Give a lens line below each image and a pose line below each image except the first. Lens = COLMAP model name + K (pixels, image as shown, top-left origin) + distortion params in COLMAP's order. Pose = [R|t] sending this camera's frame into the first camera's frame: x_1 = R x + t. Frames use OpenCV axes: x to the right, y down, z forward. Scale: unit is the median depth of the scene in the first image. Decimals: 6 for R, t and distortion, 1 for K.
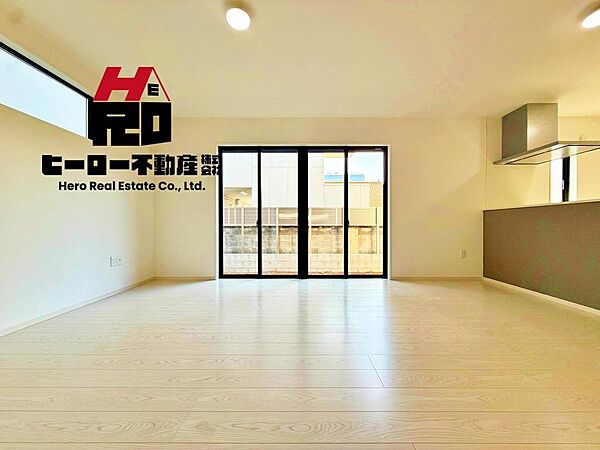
lens RADIAL K [[237.8, 0, 299.8], [0, 237.8, 226.6], [0, 0, 1]] dist [-0.006639, -0.000320]
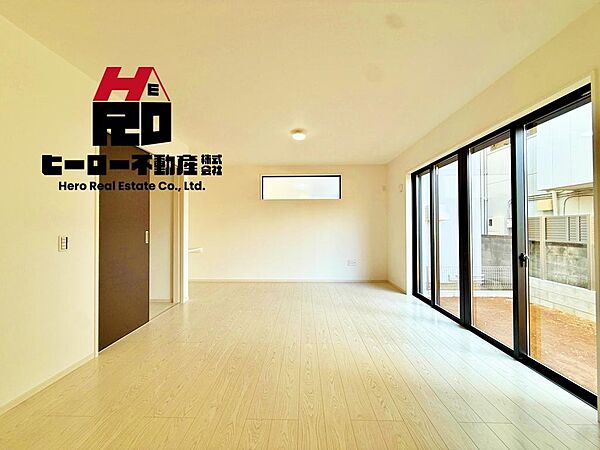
lens RADIAL K [[237.8, 0, 298.4], [0, 237.8, 225.7], [0, 0, 1]] dist [-0.006639, -0.000320]
pose [[-0.013982, -0.010404, -0.999848, 0.753703], [-0.004968, 0.999934, -0.010335, -0.083927], [0.999890, 0.004823, -0.014033, 0.498394]]
